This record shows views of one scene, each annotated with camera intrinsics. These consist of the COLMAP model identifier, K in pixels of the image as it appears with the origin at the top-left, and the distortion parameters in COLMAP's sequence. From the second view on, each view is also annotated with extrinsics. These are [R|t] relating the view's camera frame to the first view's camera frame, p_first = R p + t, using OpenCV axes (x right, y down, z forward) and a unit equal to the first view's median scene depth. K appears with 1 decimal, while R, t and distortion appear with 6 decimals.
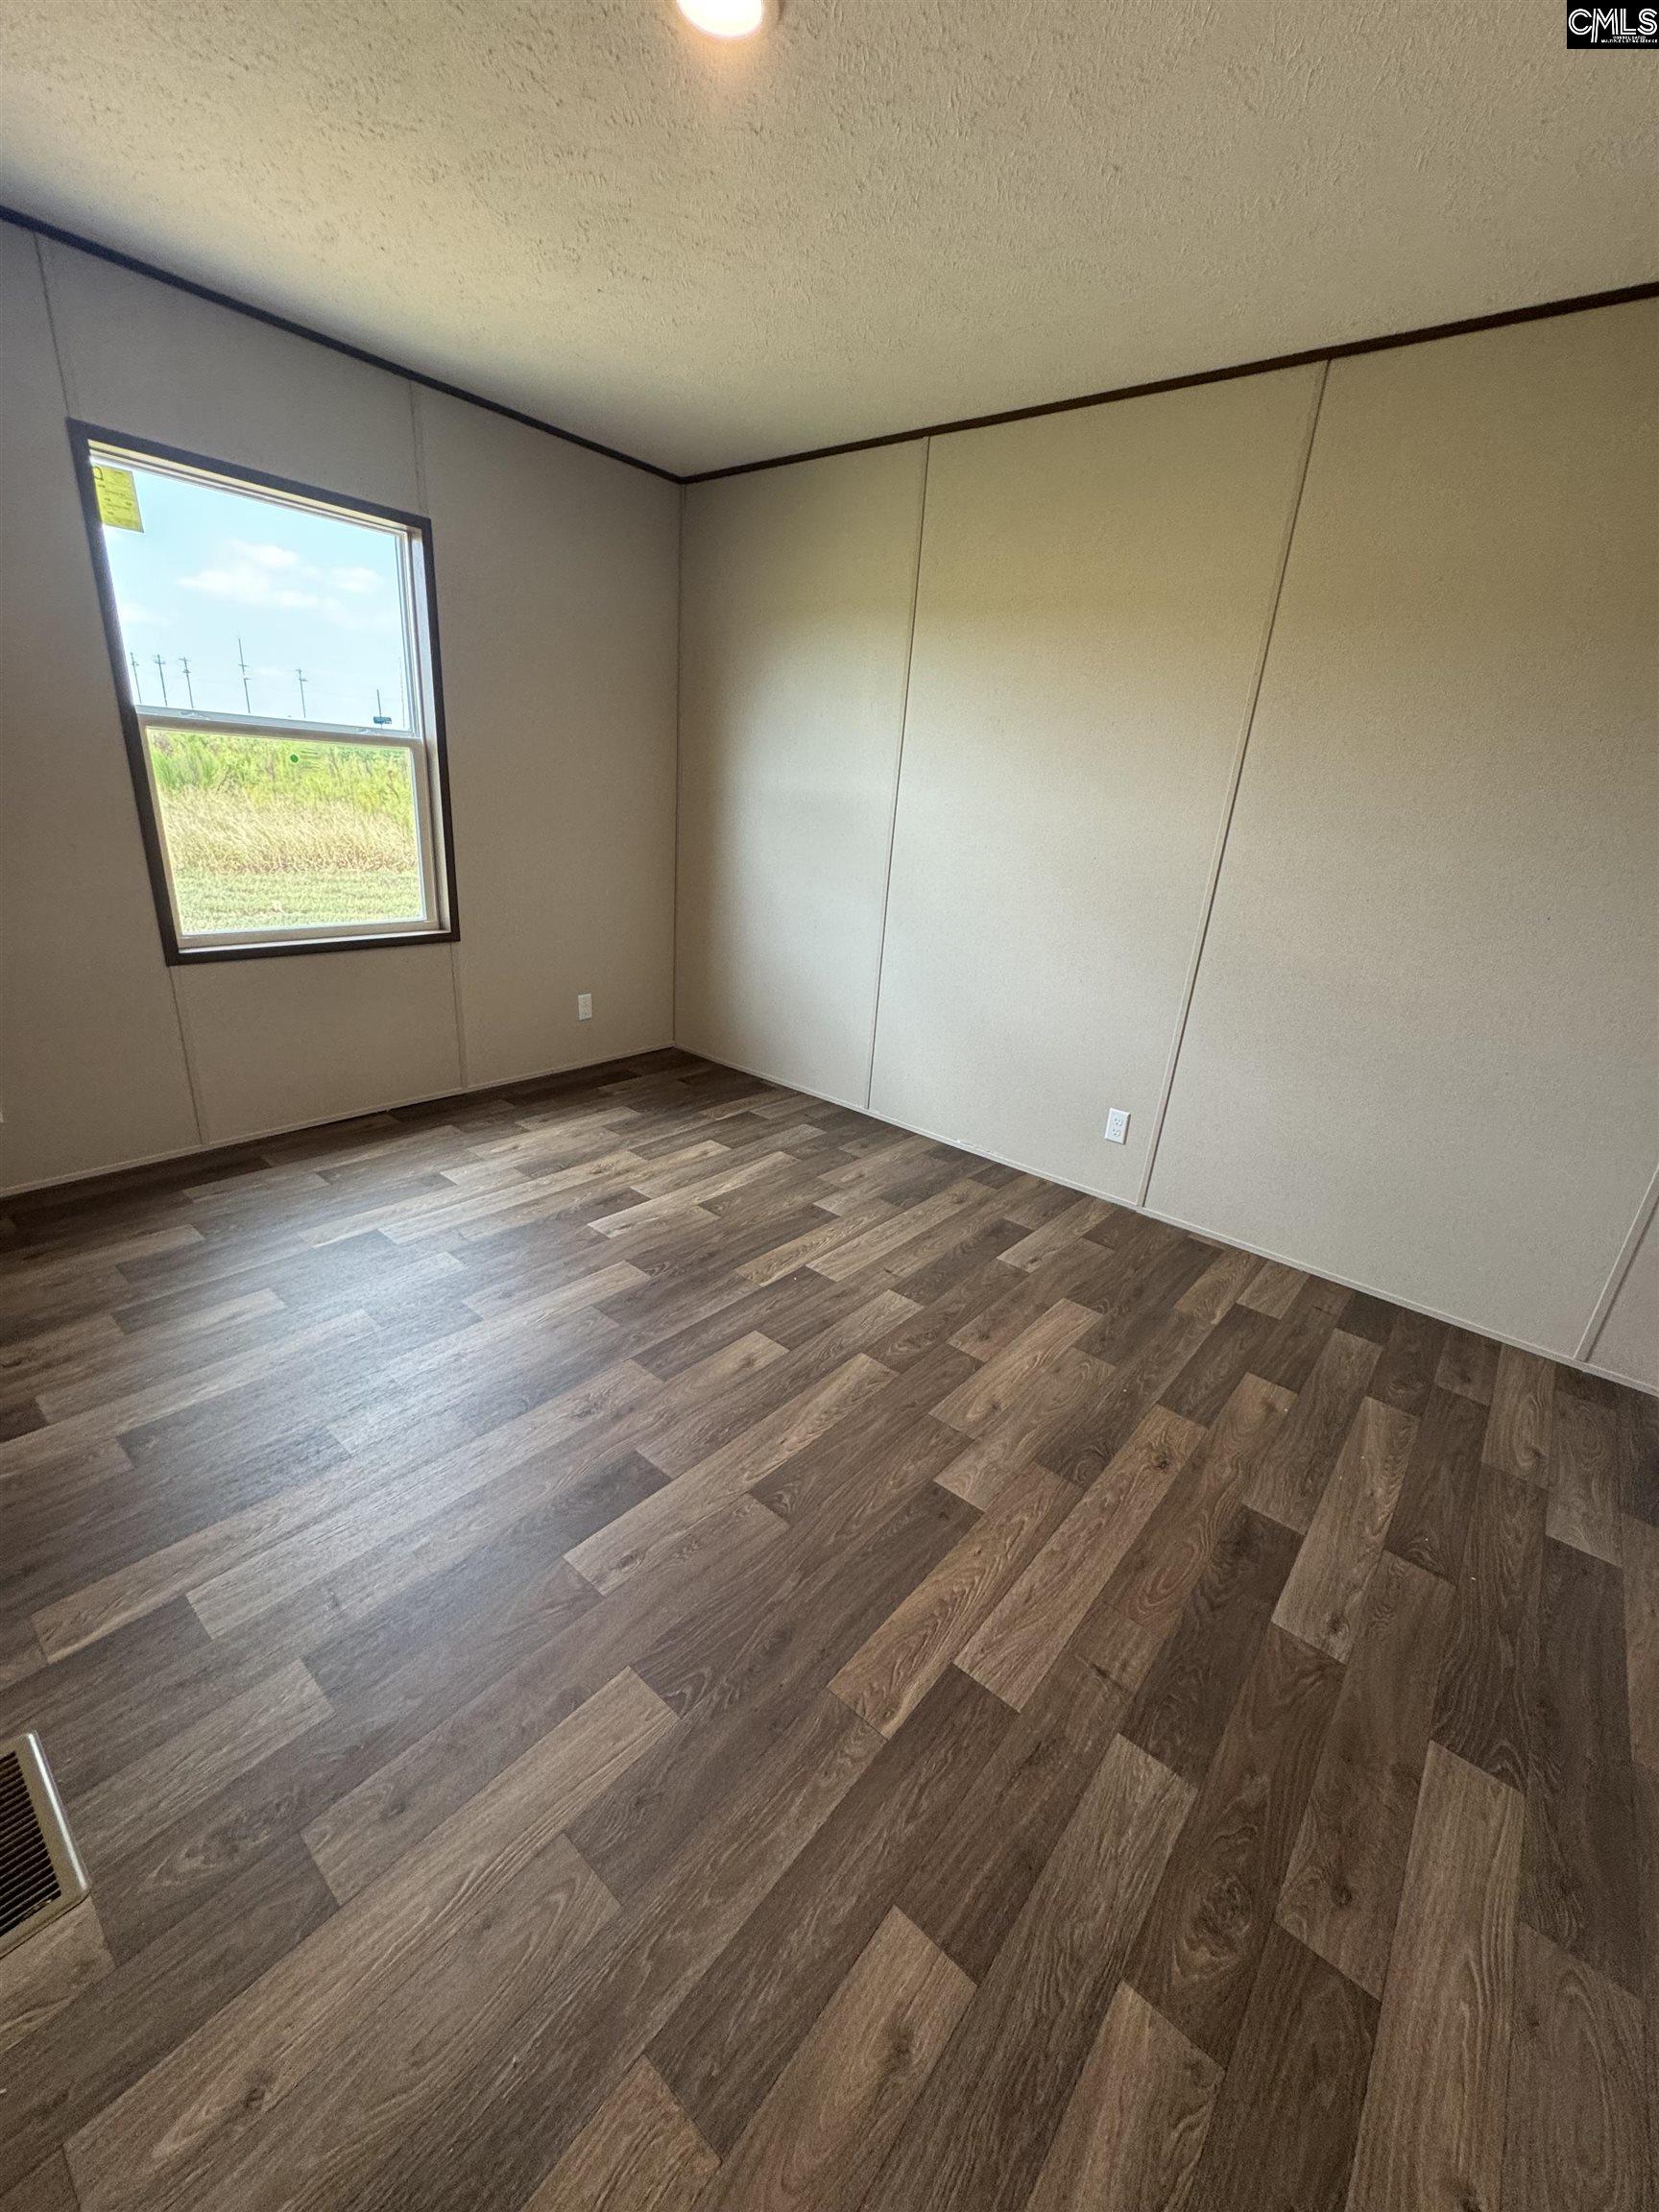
lens RADIAL K [[891.6, 0, 826.8], [0, 891.6, 1096.5], [0, 0, 1]] dist [-0.000726, -0.000782]
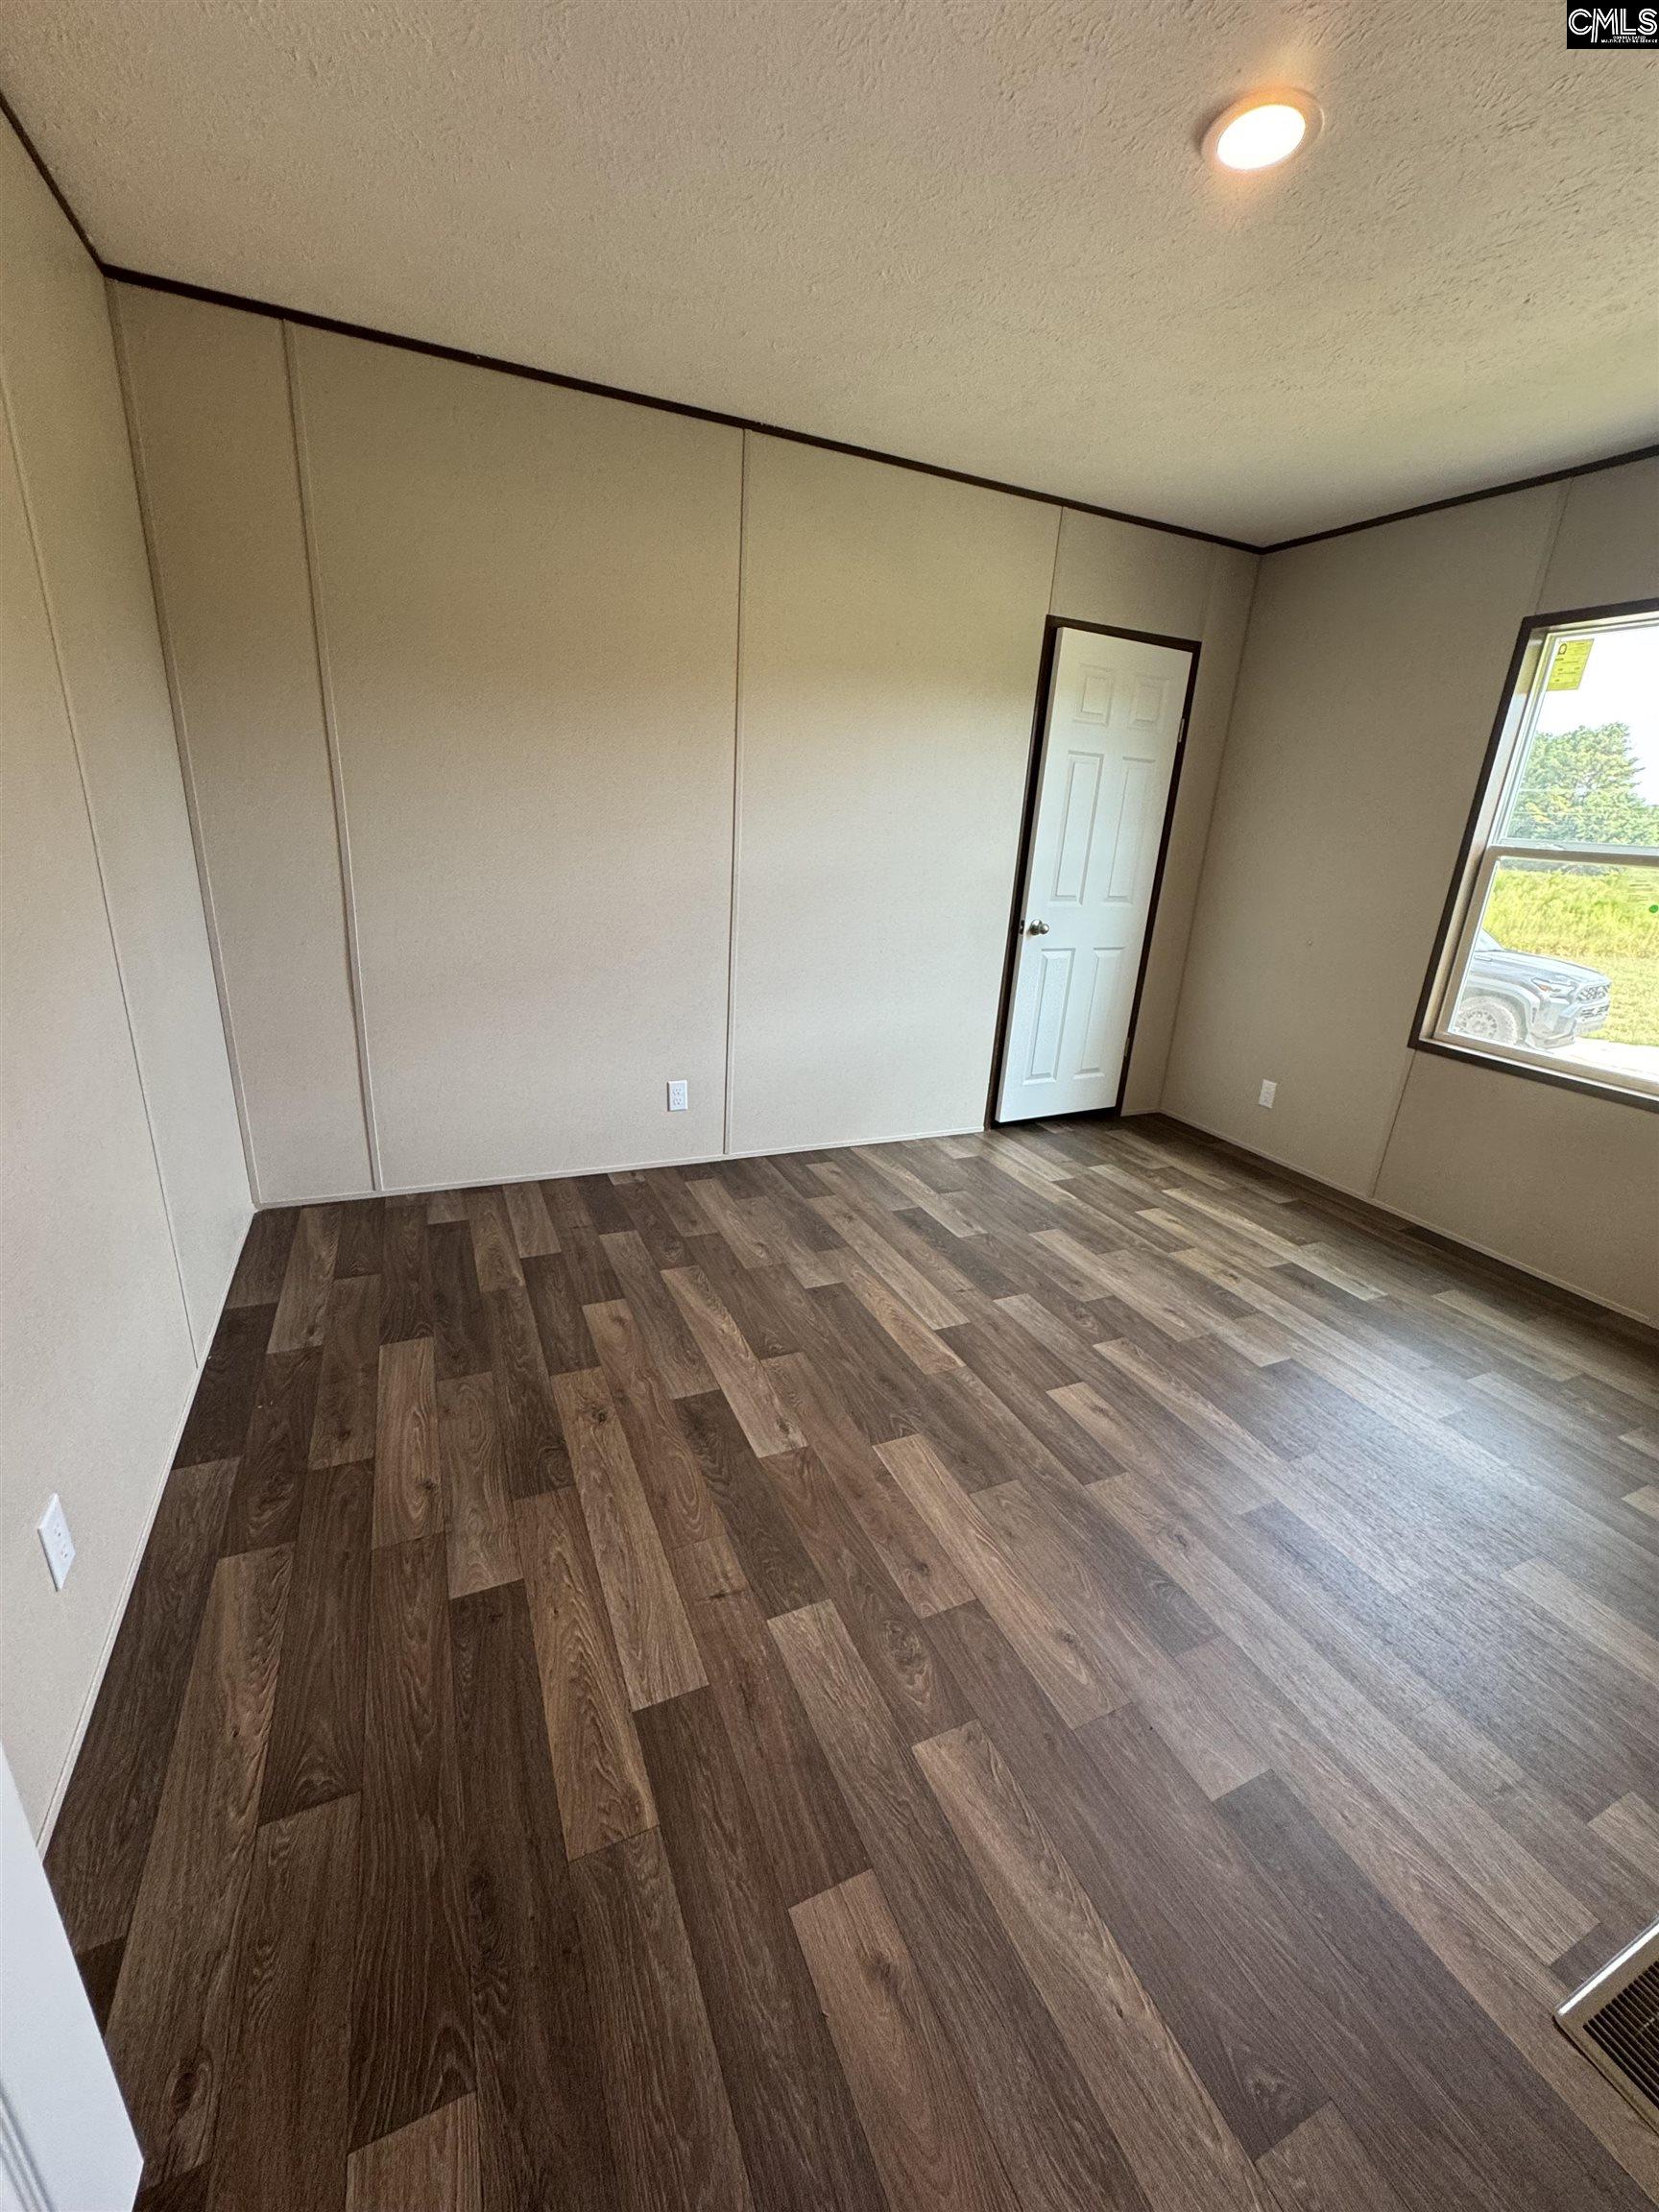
lens RADIAL K [[891.6, 0, 830.8], [0, 891.6, 1104.8], [0, 0, 1]] dist [-0.000726, -0.000782]
pose [[0.433960, -0.332287, 0.837415, -0.370930], [0.278609, 0.933433, 0.226008, -0.131042], [-0.856770, 0.135233, 0.497651, 0.279584]]
